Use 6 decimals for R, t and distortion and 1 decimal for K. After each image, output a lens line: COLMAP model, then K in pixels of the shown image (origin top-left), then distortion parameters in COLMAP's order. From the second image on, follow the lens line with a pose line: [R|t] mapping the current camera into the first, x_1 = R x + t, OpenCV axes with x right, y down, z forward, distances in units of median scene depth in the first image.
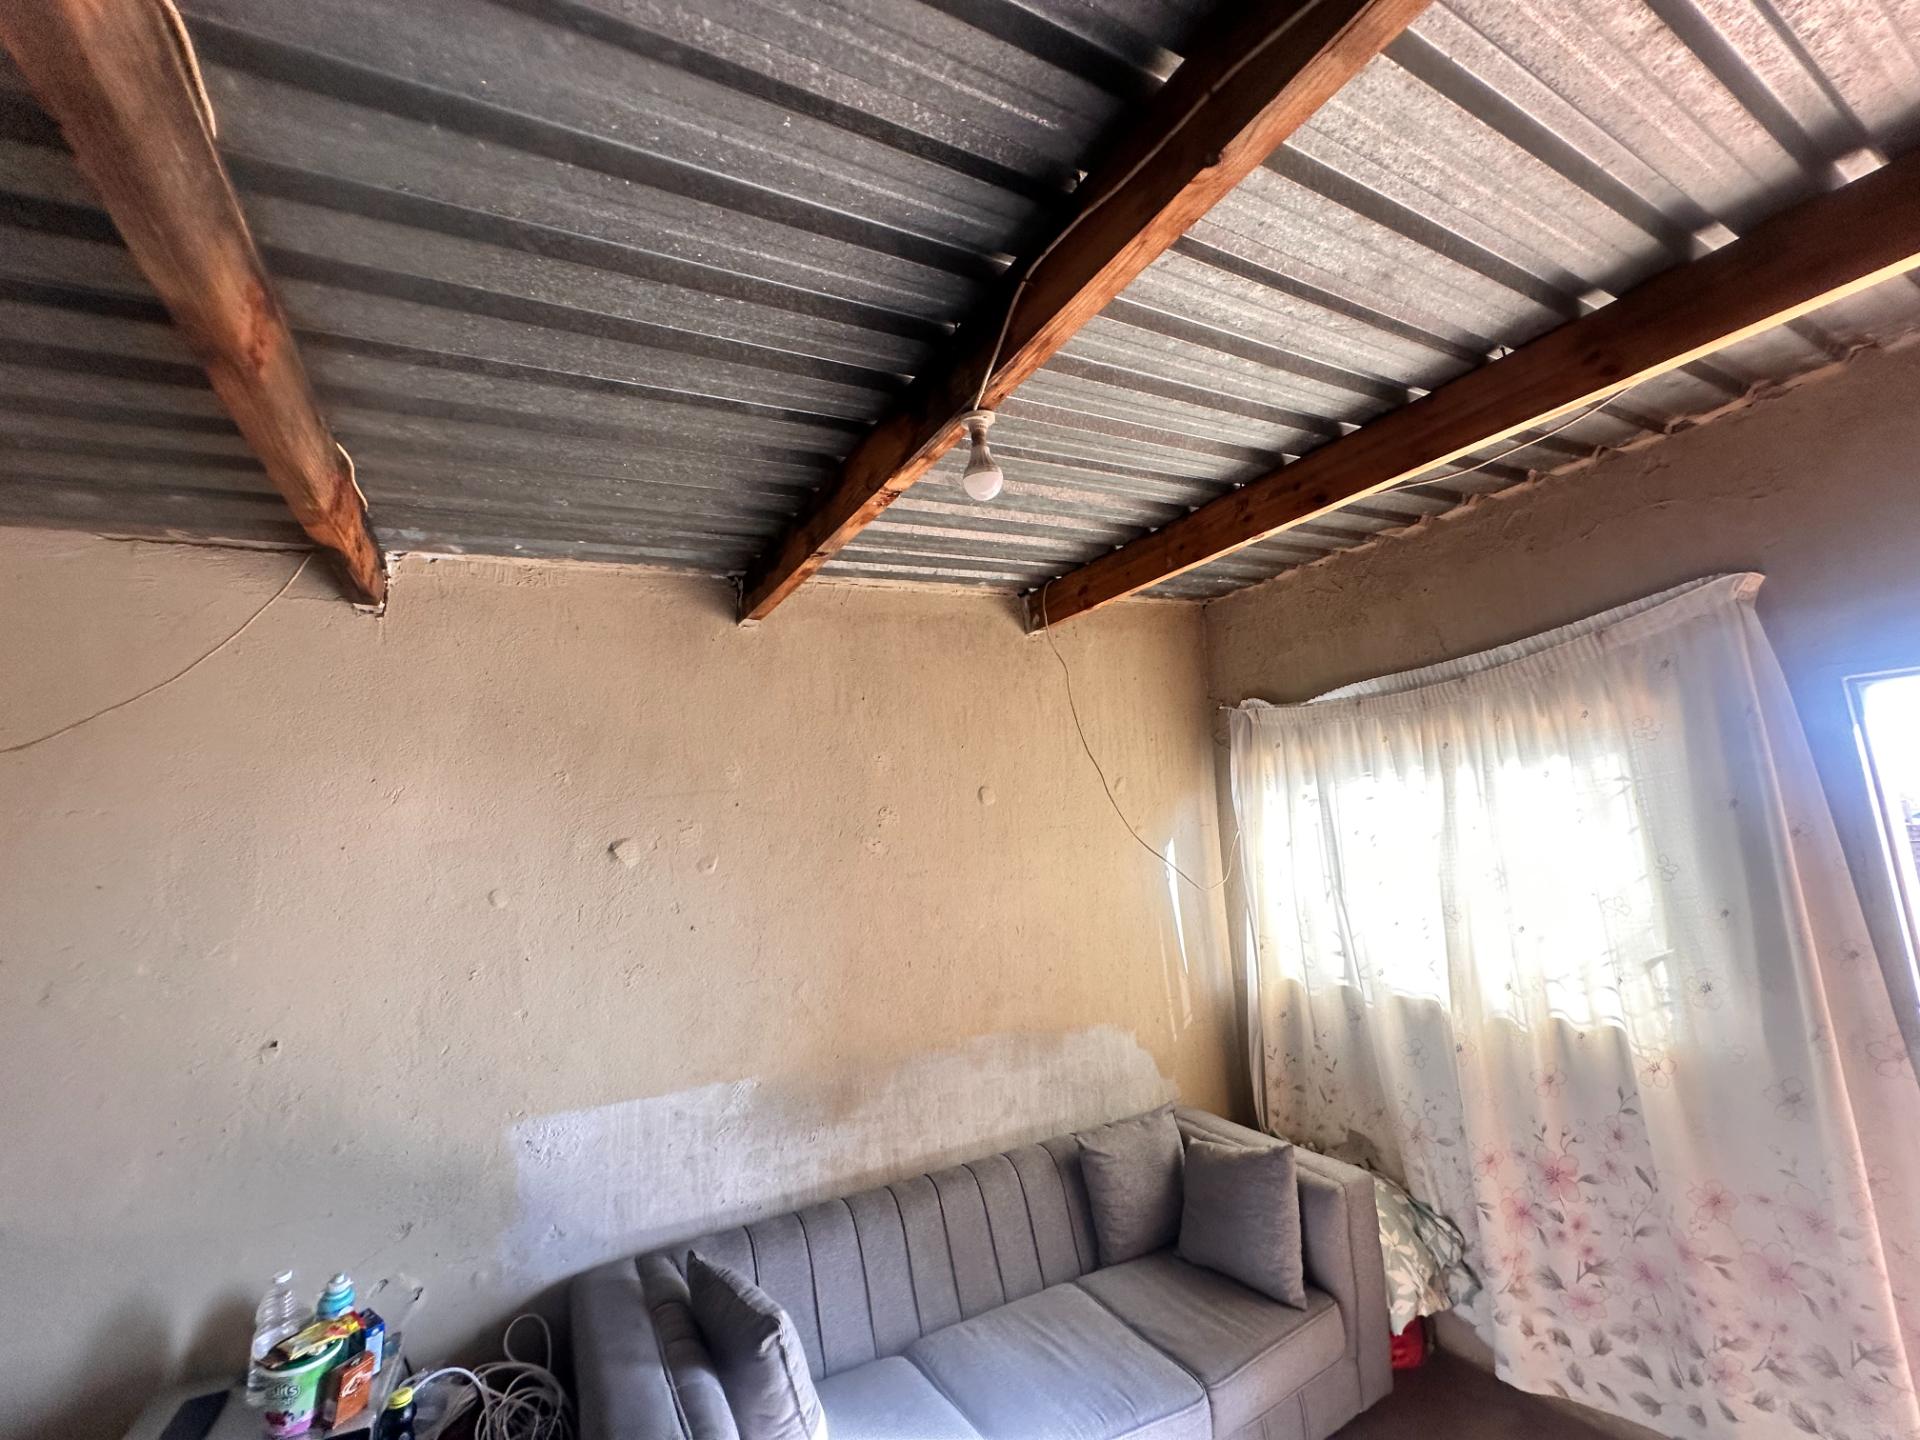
lens RADIAL K [[761.2, 0, 960.0], [0, 761.2, 720.0], [0, 0, 1]] dist [-0.000582, -0.000207]
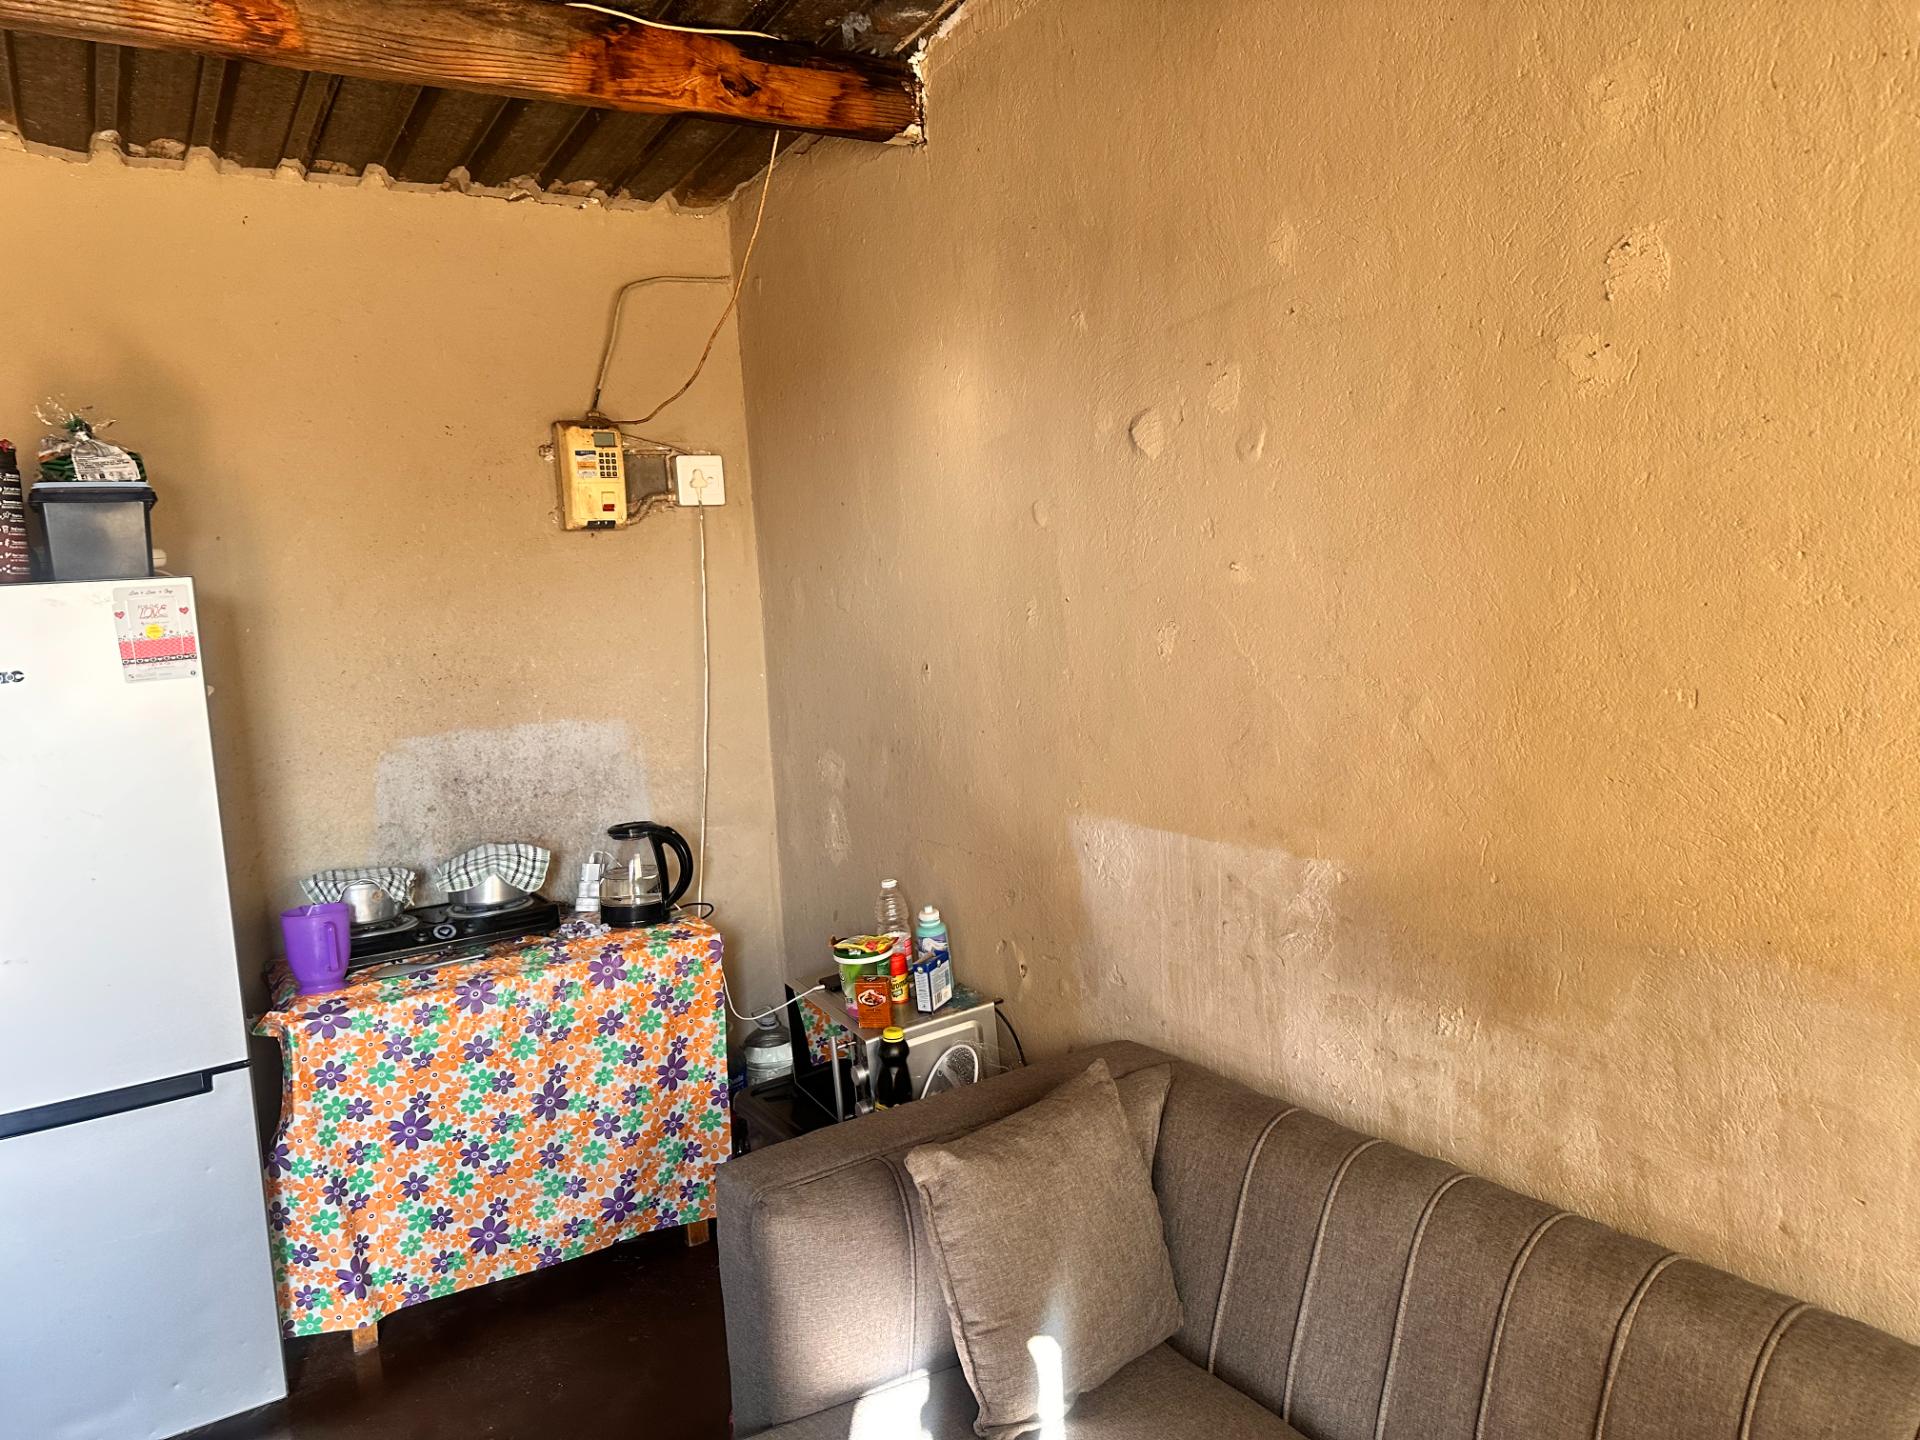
lens RADIAL K [[1354.2, 0, 960.0], [0, 1354.2, 720.0], [0, 0, 1]] dist [0.177577, -0.315071]
pose [[0.068071, 0.133828, -0.988664, 0.613049], [0.204545, 0.968040, 0.145120, 0.203782], [0.976487, -0.212105, 0.038521, 0.767895]]
